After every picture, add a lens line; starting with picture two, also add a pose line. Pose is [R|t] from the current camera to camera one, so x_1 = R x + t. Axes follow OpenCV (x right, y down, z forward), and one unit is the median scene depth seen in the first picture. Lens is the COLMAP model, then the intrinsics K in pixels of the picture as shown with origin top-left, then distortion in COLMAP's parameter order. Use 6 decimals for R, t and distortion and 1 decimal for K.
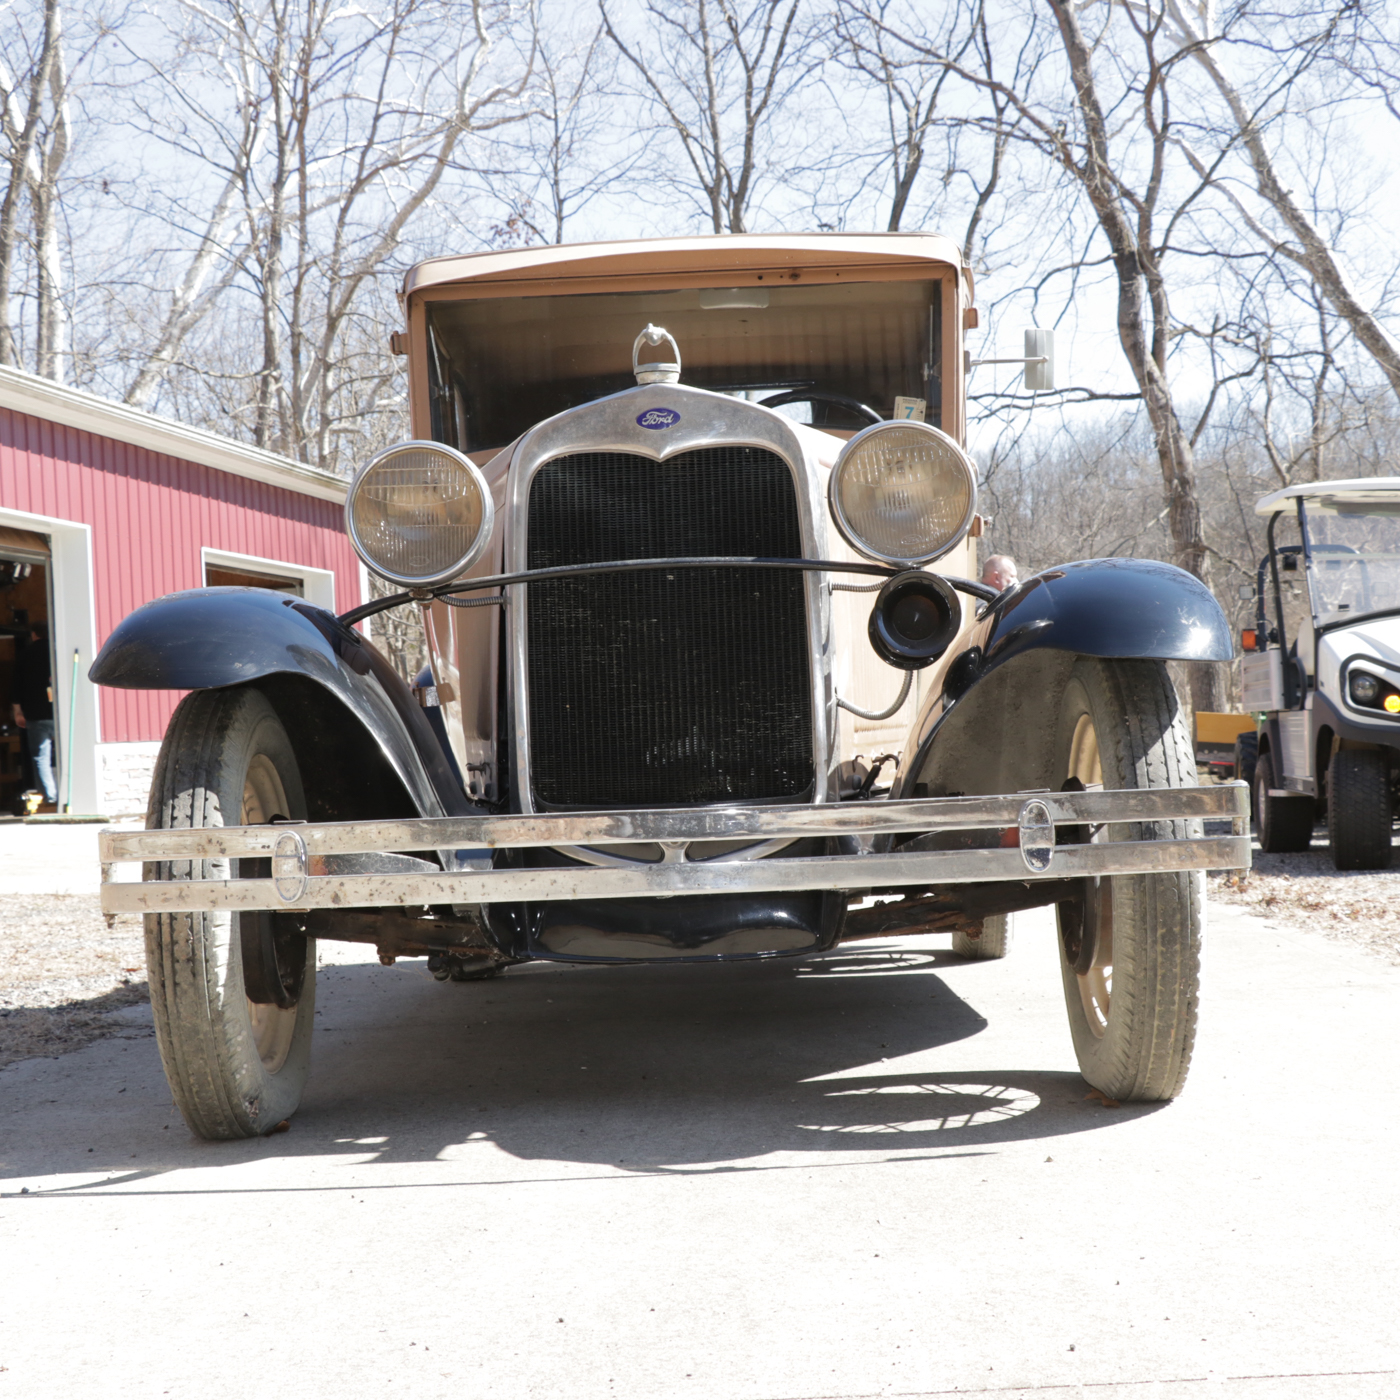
lens RADIAL K [[2174.1, 0, 691.0], [0, 2174.1, 709.9], [0, 0, 1]] dist [-0.102741, 0.000000]
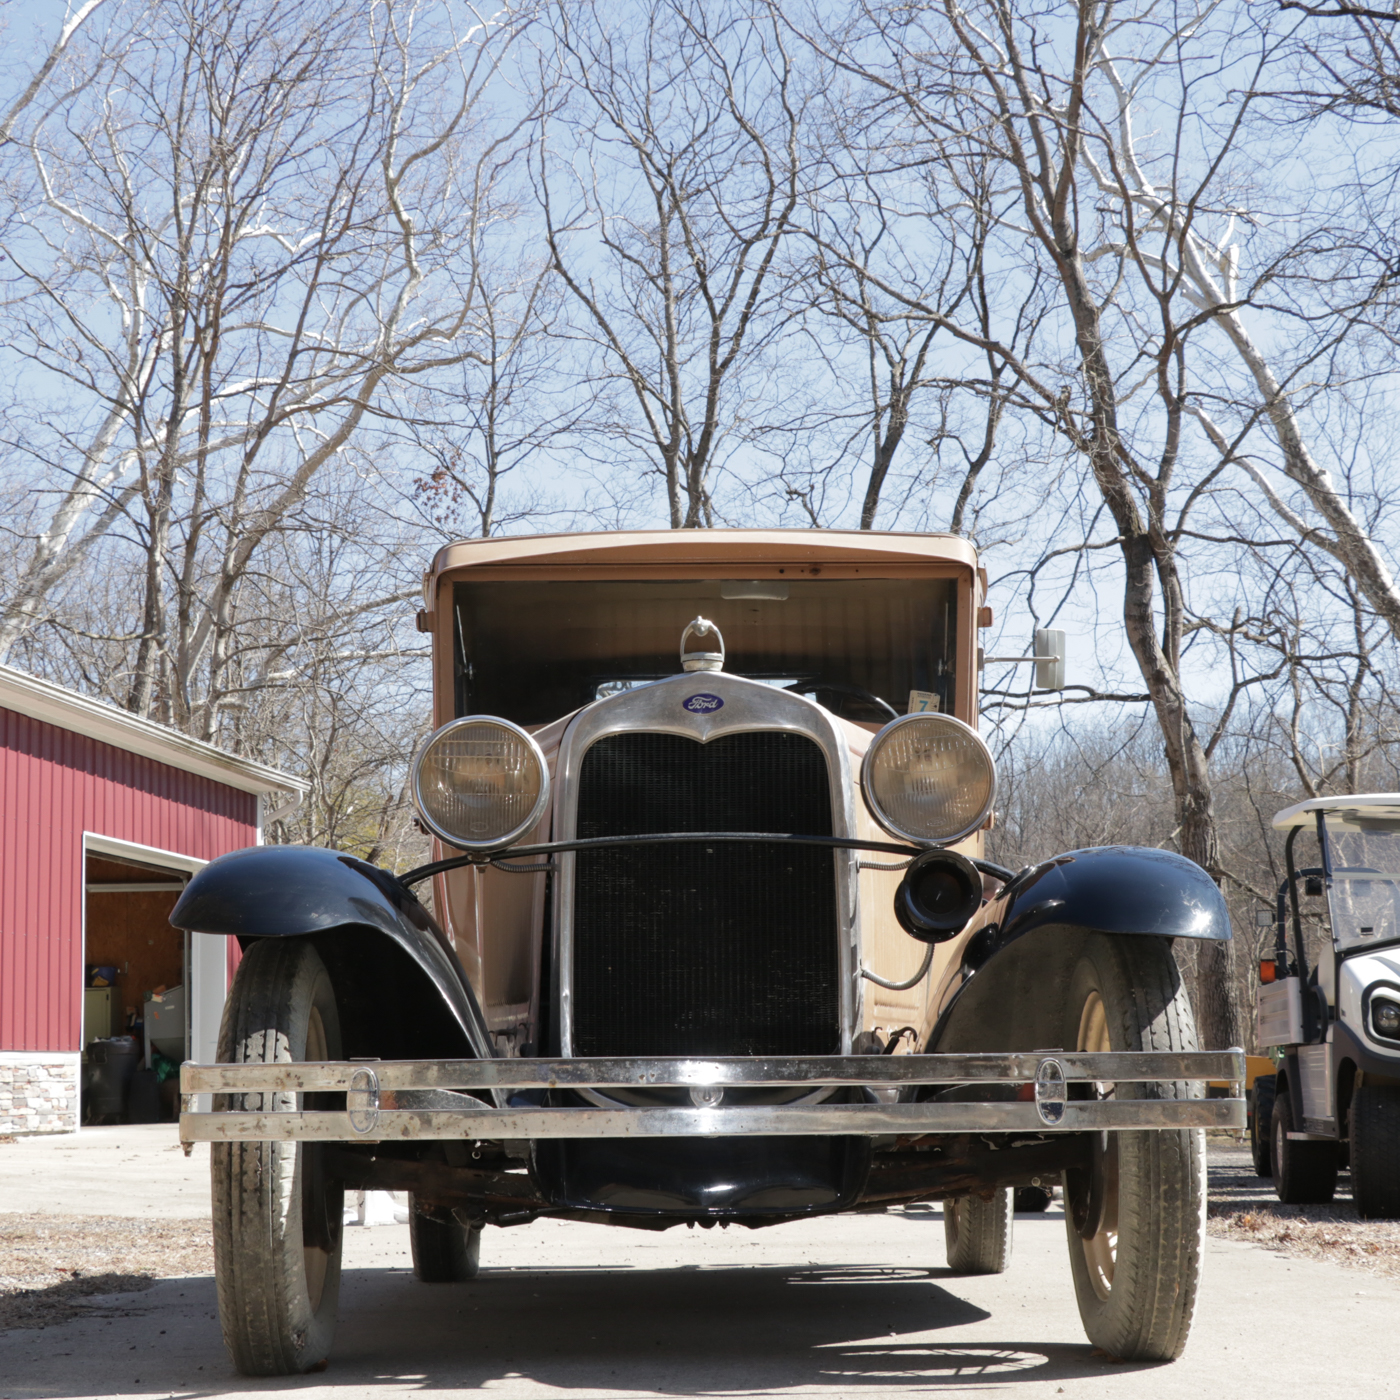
lens RADIAL K [[2546.0, 0, 705.6], [0, 2546.0, 694.2], [0, 0, 1]] dist [-0.034490, 0.000000]
pose [[0.998918, 0.035222, 0.030370, -0.021686], [-0.030679, 0.989836, -0.138865, 0.015331], [-0.034952, 0.137783, 0.989846, -0.104815]]
